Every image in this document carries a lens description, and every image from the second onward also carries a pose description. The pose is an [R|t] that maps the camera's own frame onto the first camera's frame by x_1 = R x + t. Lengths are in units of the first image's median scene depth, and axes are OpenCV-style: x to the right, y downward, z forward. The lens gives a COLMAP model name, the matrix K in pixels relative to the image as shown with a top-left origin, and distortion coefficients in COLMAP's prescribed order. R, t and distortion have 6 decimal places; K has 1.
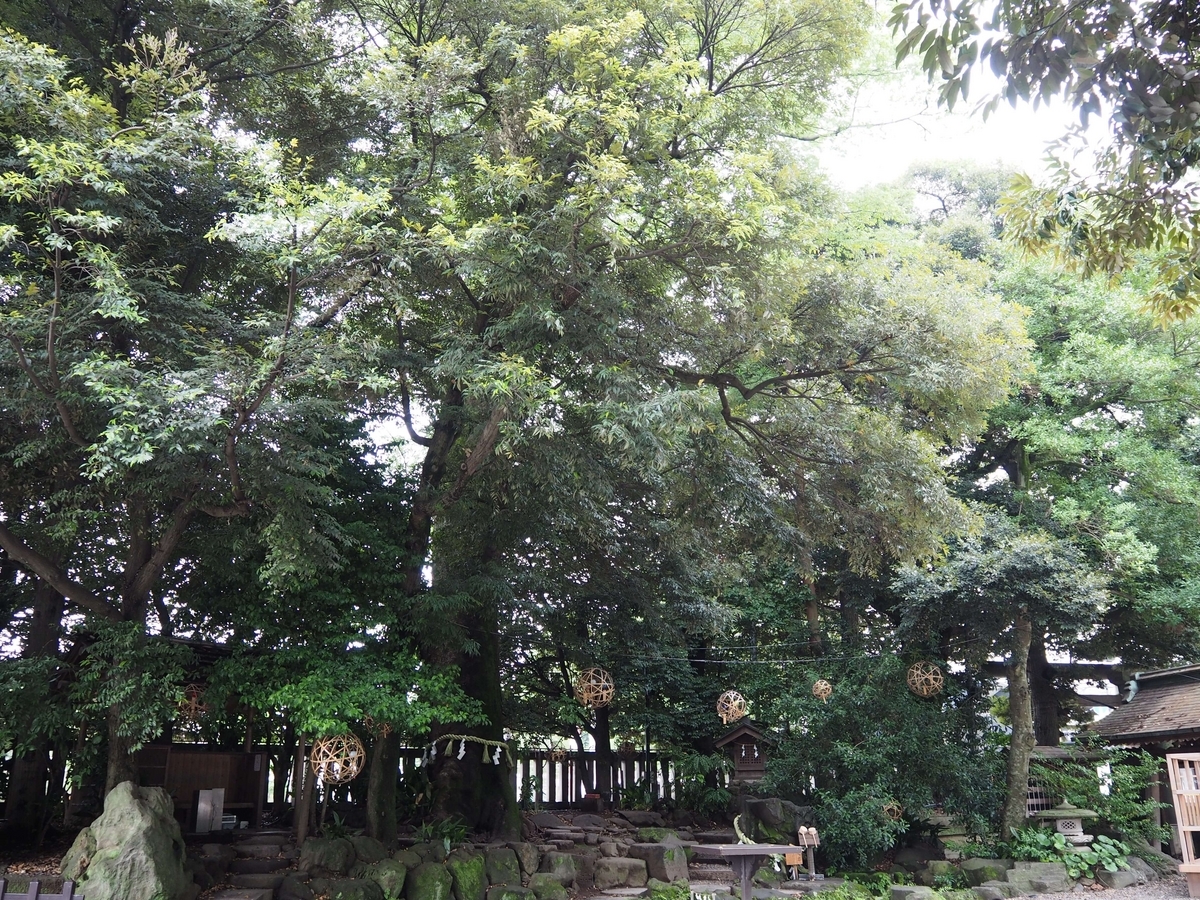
lens RADIAL K [[993.5, 0, 600.0], [0, 993.5, 450.0], [0, 0, 1]] dist [-0.063074, -0.003258]
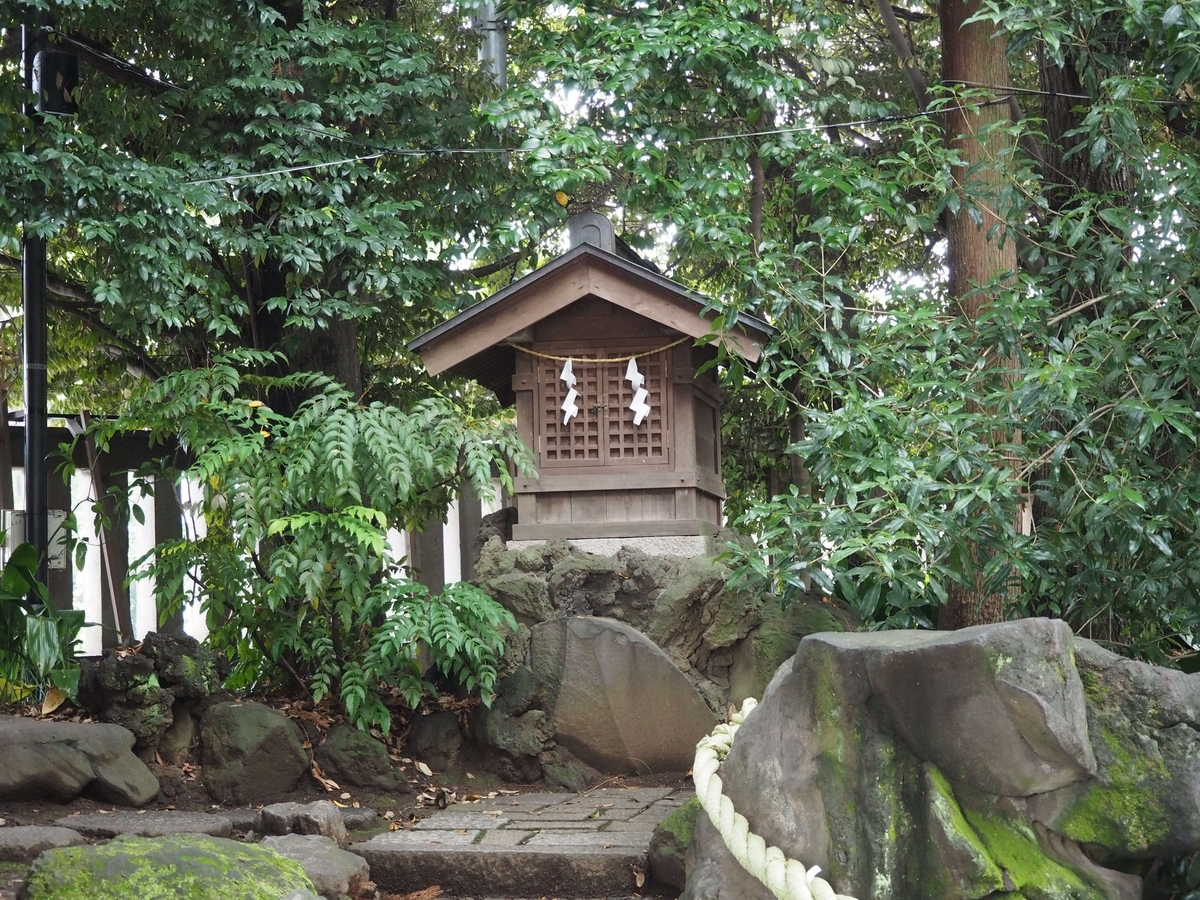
lens RADIAL K [[993.5, 0, 600.0], [0, 993.5, 450.0], [0, 0, 1]] dist [-0.063074, -0.003258]
pose [[0.819092, 0.024646, 0.573132, 0.030917], [-0.134676, 0.979416, 0.150355, 0.282779], [-0.557630, -0.200342, 0.805551, 0.820429]]
